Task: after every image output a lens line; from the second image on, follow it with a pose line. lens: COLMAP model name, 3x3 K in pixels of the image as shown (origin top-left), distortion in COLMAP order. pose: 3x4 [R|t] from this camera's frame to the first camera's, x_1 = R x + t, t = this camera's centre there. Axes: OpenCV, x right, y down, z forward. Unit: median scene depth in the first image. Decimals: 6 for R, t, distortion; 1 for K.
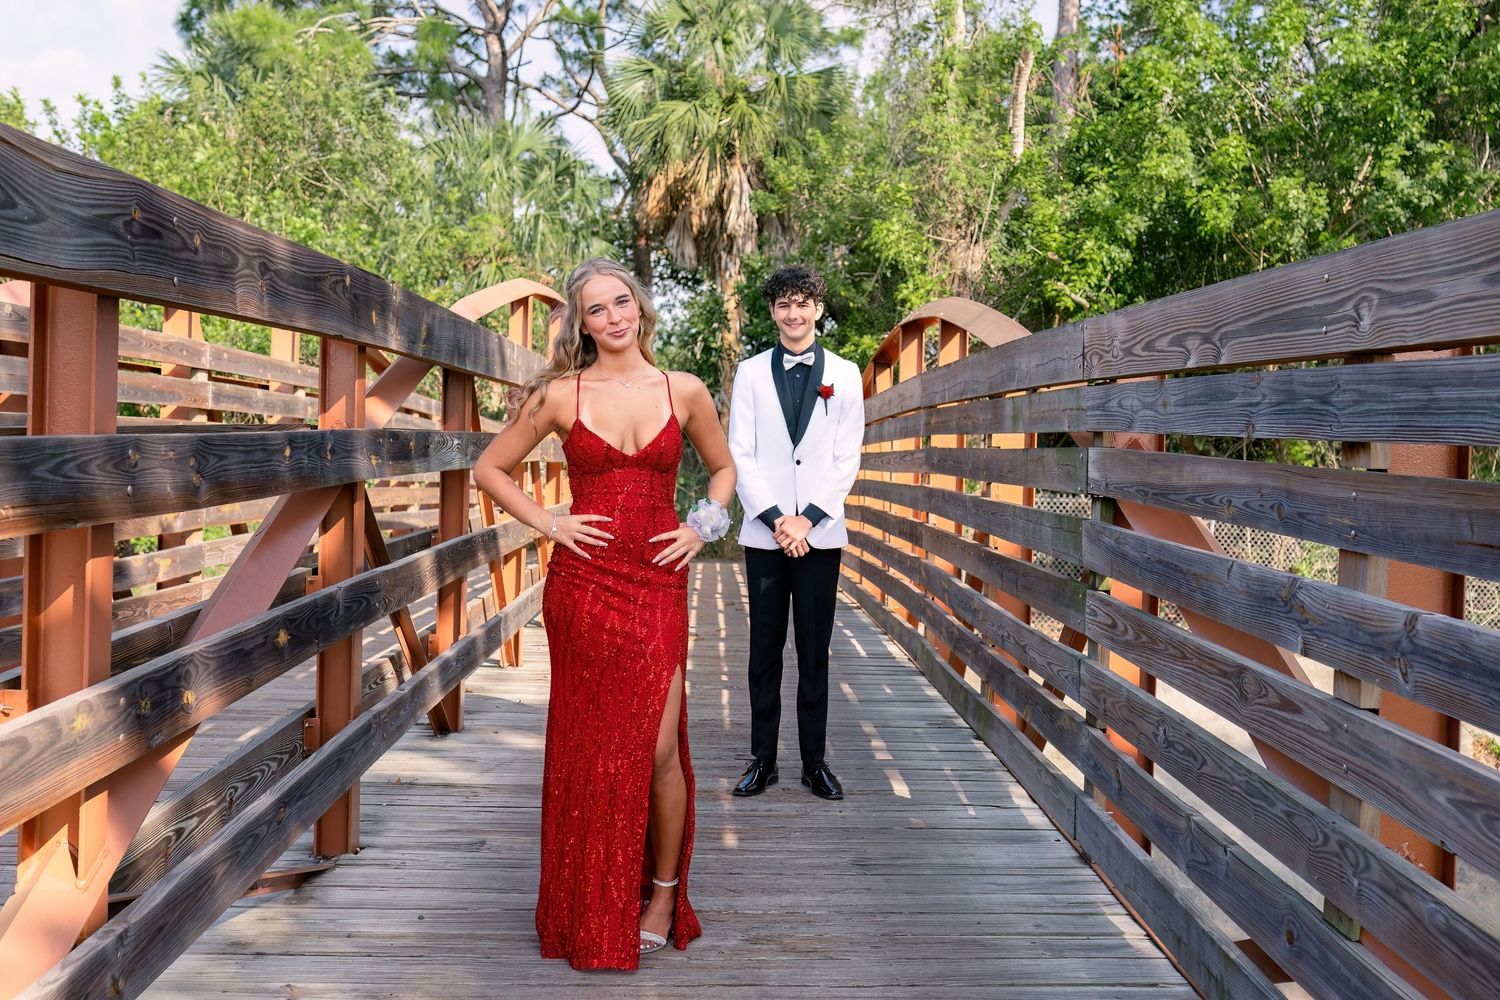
lens RADIAL K [[1565.2, 0, 784.3], [0, 1565.2, 498.3], [0, 0, 1]] dist [0.004664, 0.001636]
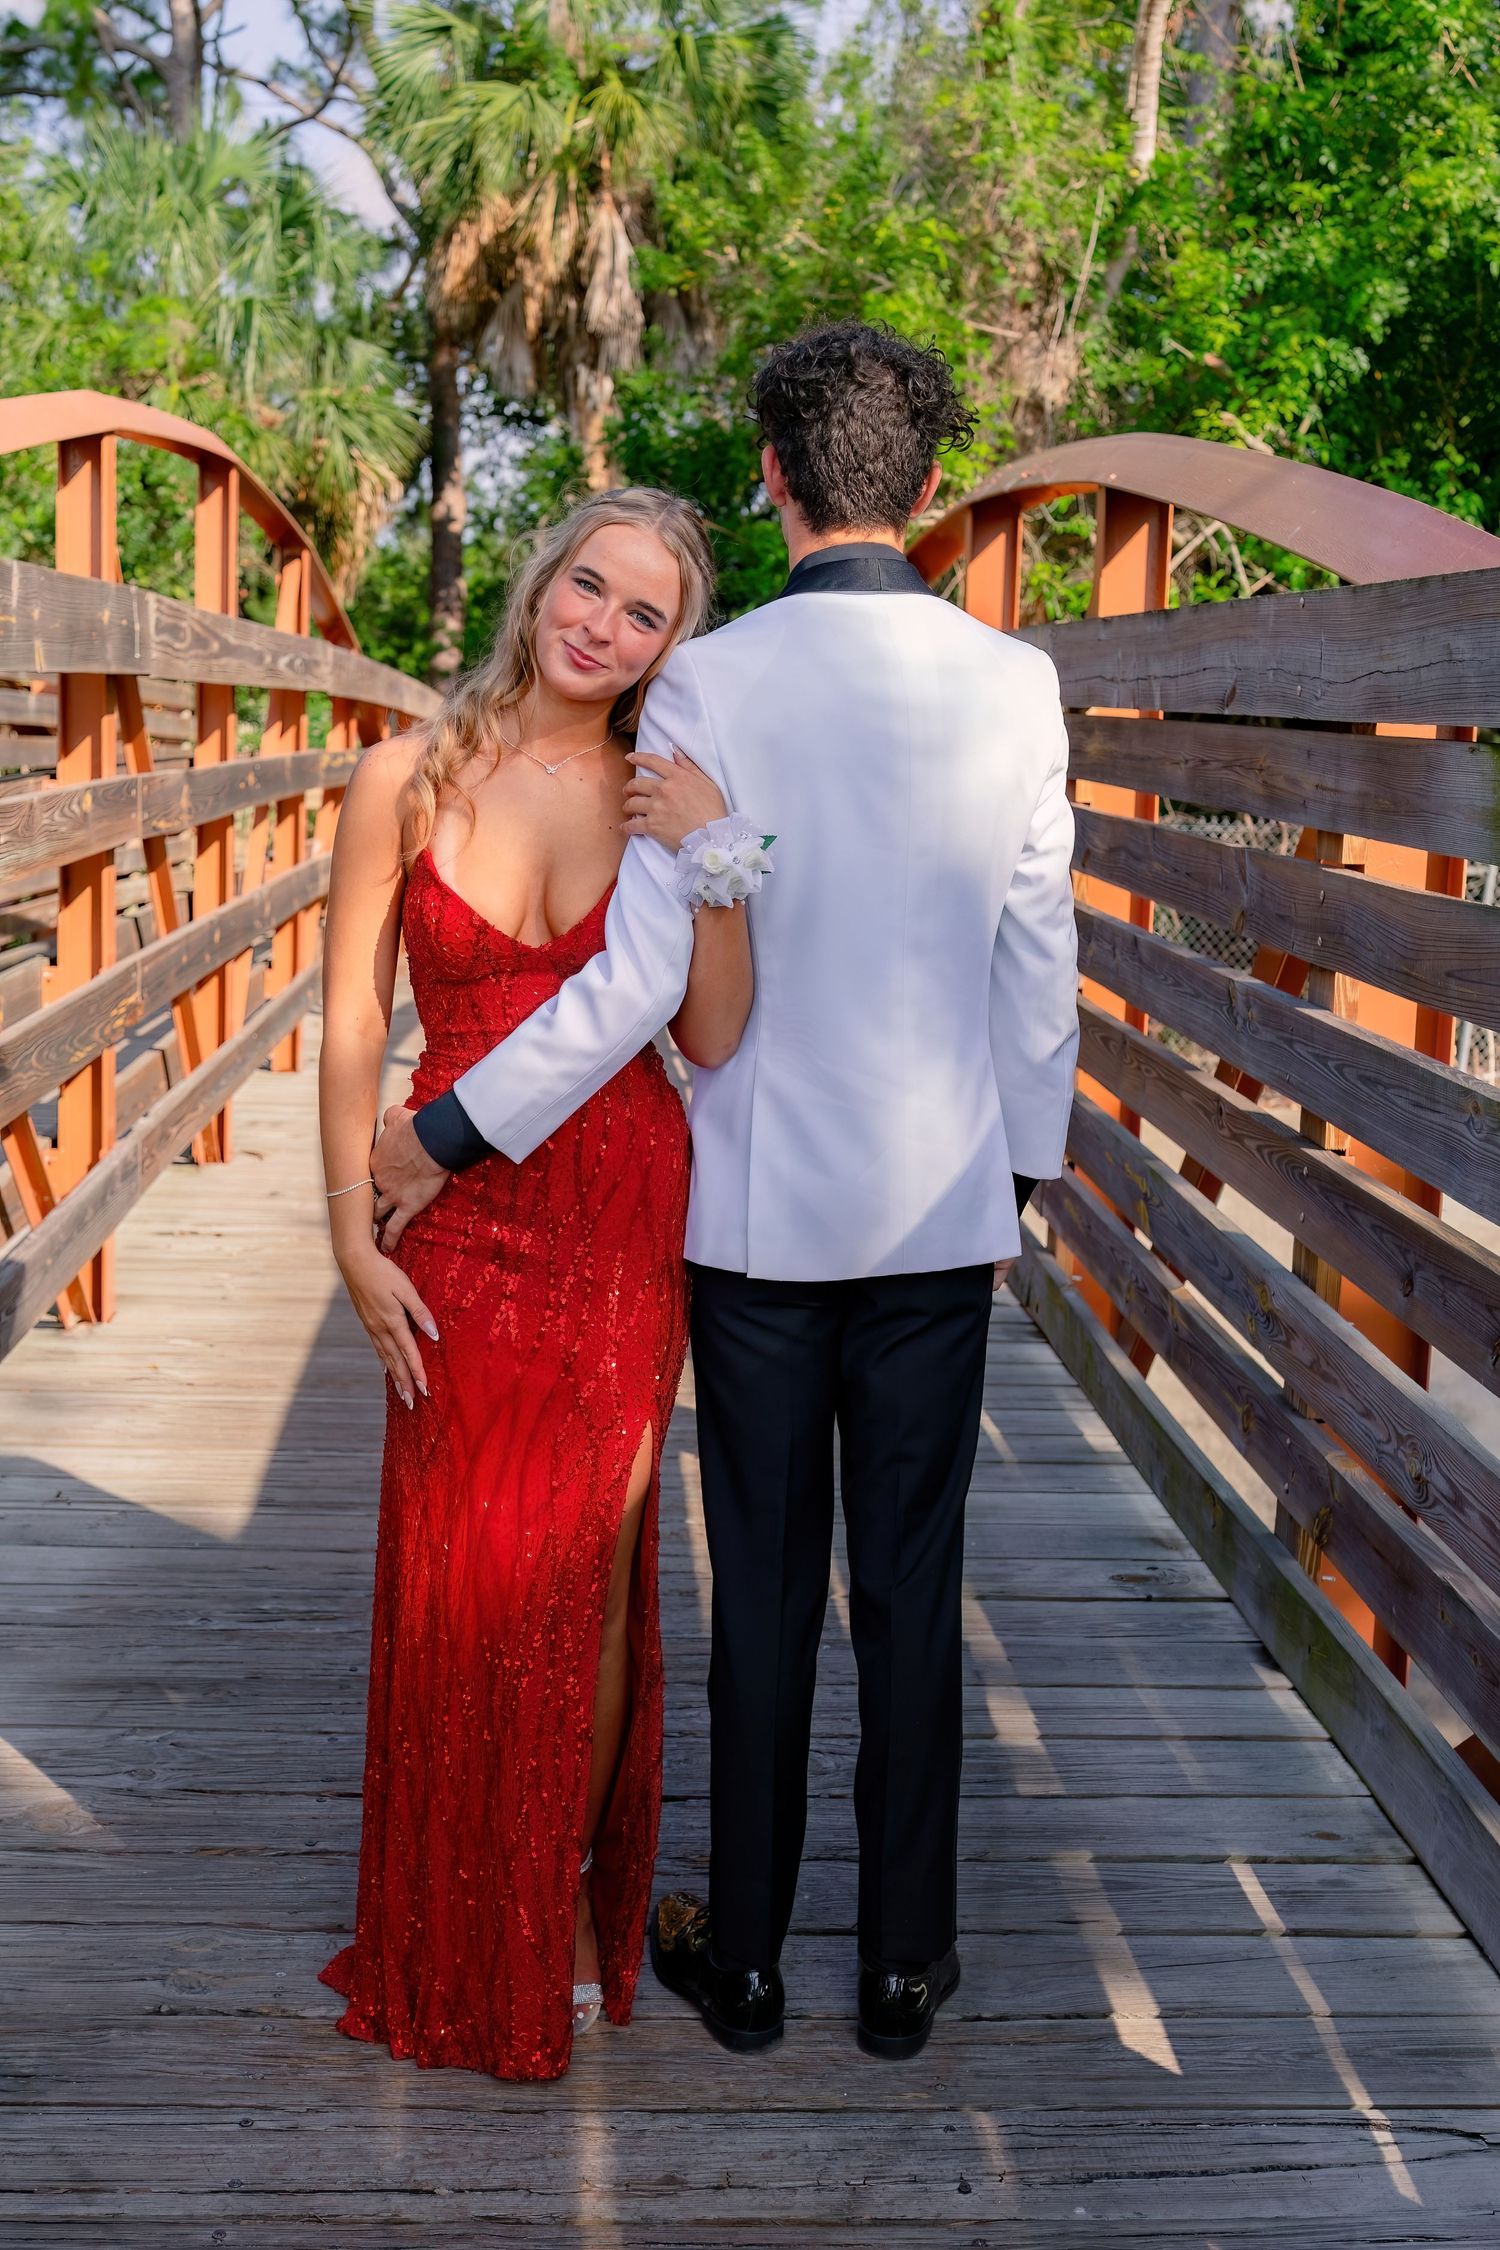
lens RADIAL K [[2529.3, 0, 639.7], [0, 2529.3, 1121.4], [0, 0, 1]] dist [0.003077, 0.000725]
pose [[0.999844, 0.000412, -0.017641, -0.003843], [0.001913, 0.991308, 0.131551, -0.013776], [0.017542, -0.131565, 0.991152, 0.116997]]
